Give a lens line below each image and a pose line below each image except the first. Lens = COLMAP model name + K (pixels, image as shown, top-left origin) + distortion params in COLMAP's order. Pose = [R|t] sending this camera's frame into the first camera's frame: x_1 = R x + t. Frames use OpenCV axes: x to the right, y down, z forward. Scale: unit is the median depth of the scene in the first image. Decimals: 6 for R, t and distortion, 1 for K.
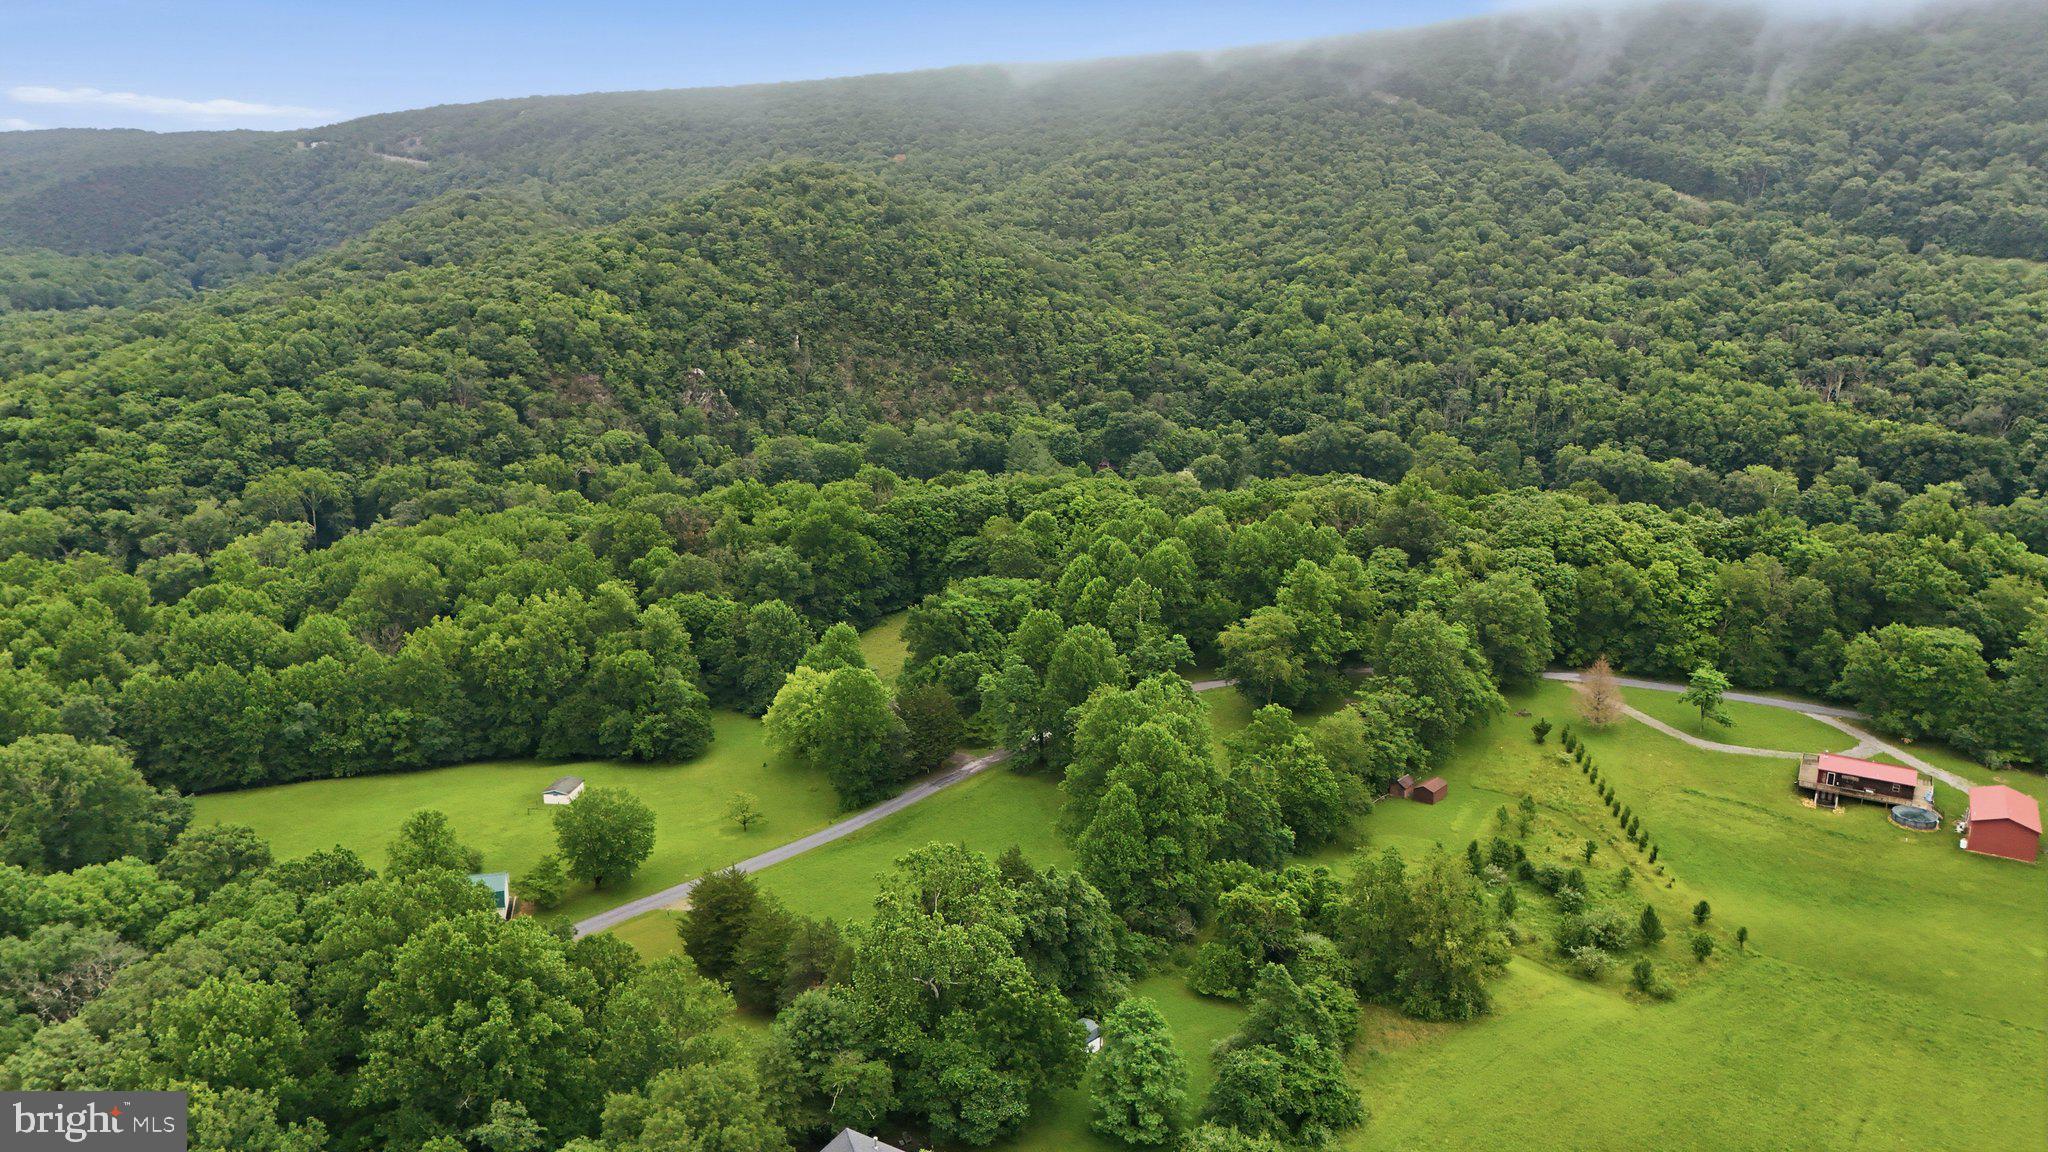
lens RADIAL K [[1501.4, 0, 1031.5], [0, 1501.4, 576.9], [0, 0, 1]] dist [0.075109, -0.066498]
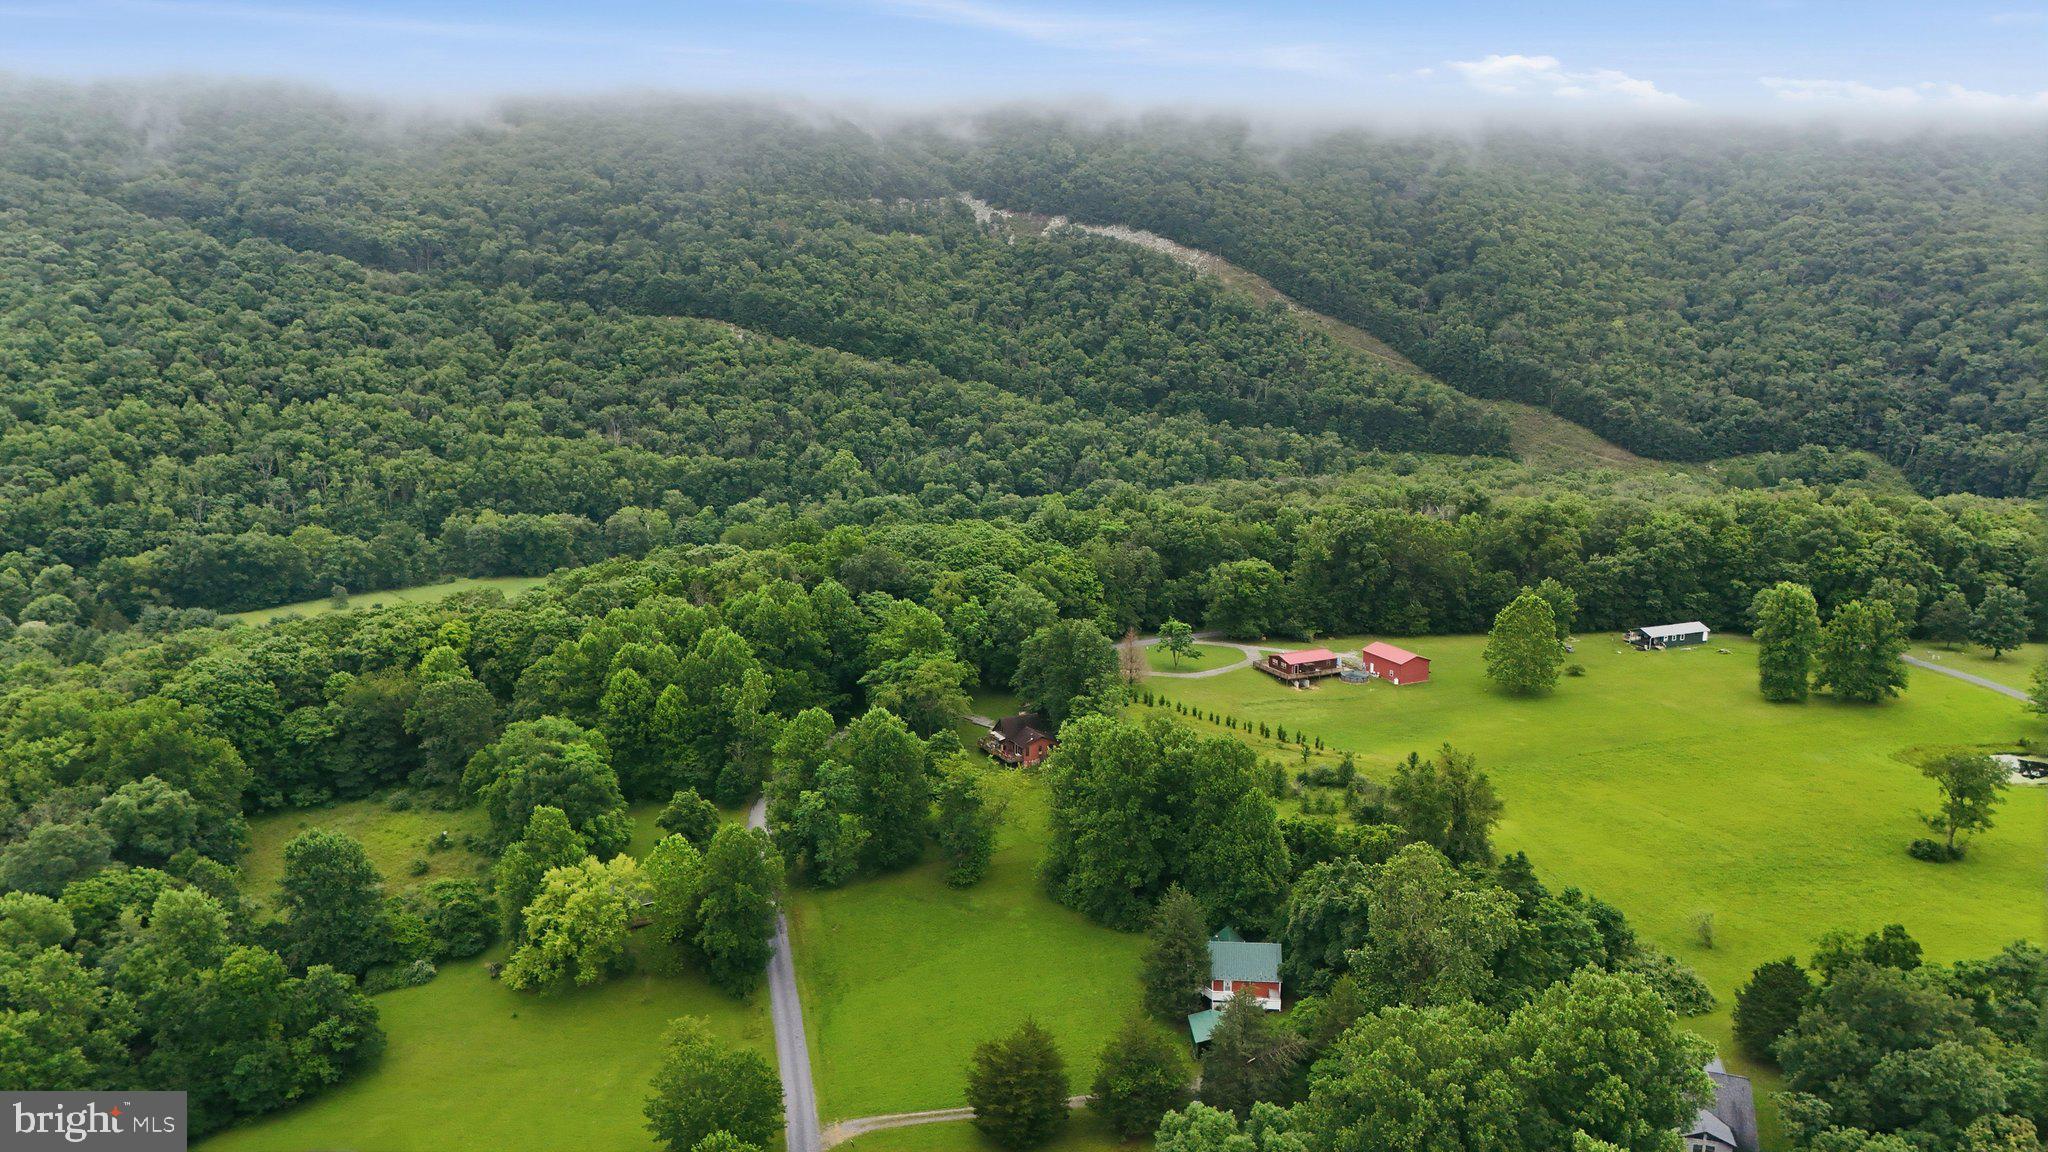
lens RADIAL K [[1501.4, 0, 1029.9], [0, 1501.4, 576.3], [0, 0, 1]] dist [0.075109, -0.066498]
pose [[0.559066, -0.185351, 0.808140, -0.246487], [0.220895, 0.972761, 0.070293, -0.035436], [-0.799156, 0.139216, 0.584781, 0.124068]]
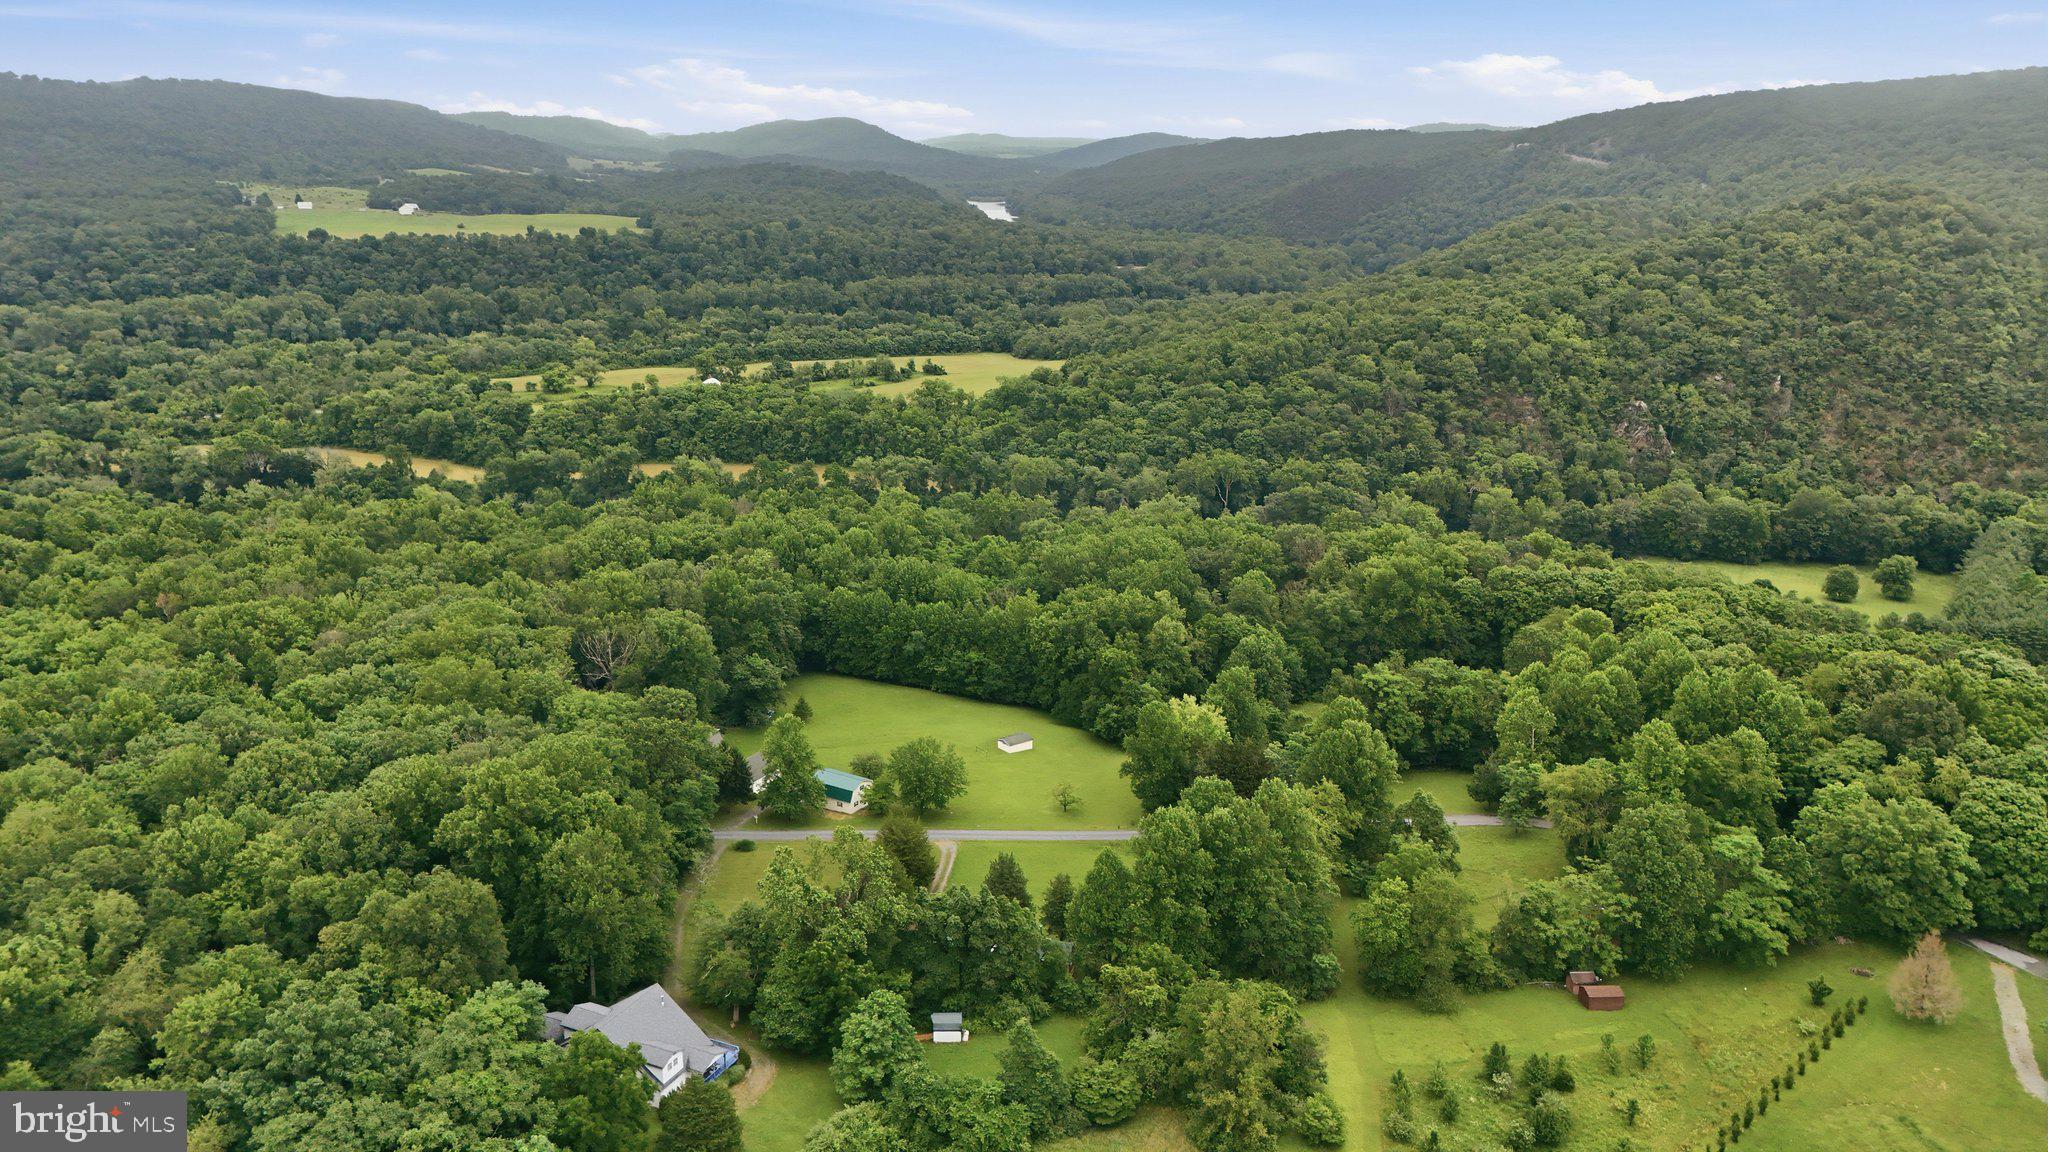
lens RADIAL K [[1501.4, 0, 1026.0], [0, 1501.4, 571.7], [0, 0, 1]] dist [0.075109, -0.066498]
pose [[0.705396, 0.191908, -0.682340, 0.206878], [-0.186620, 0.978970, 0.082409, -0.040947], [0.683805, 0.069207, 0.726375, 0.029100]]
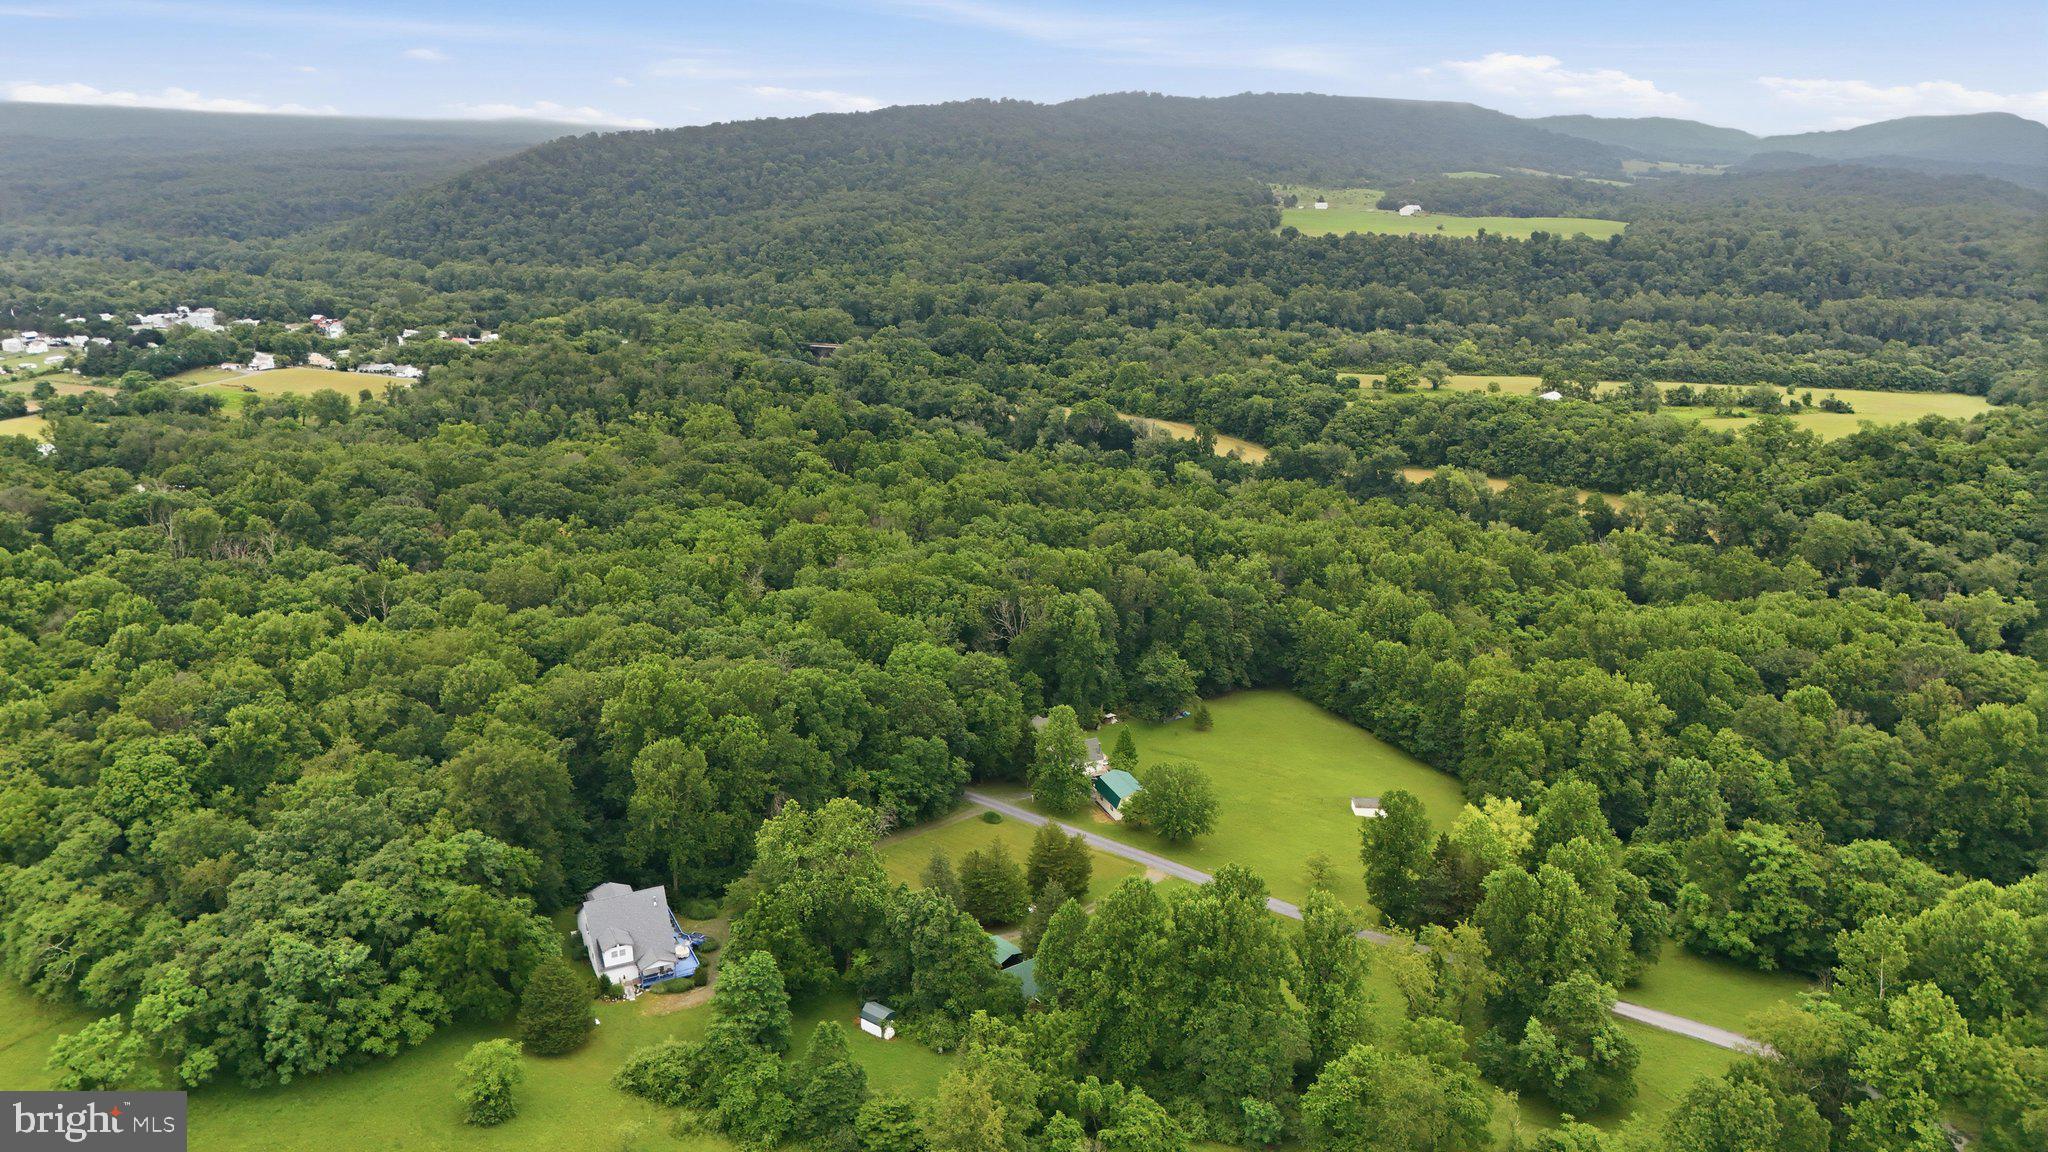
lens RADIAL K [[1501.4, 0, 1042.0], [0, 1501.4, 582.1], [0, 0, 1]] dist [0.075109, -0.066498]
pose [[0.109431, 0.274363, -0.955379, 0.276446], [-0.264549, 0.934524, 0.238072, -0.086890], [0.958143, 0.226692, 0.174848, 0.202074]]
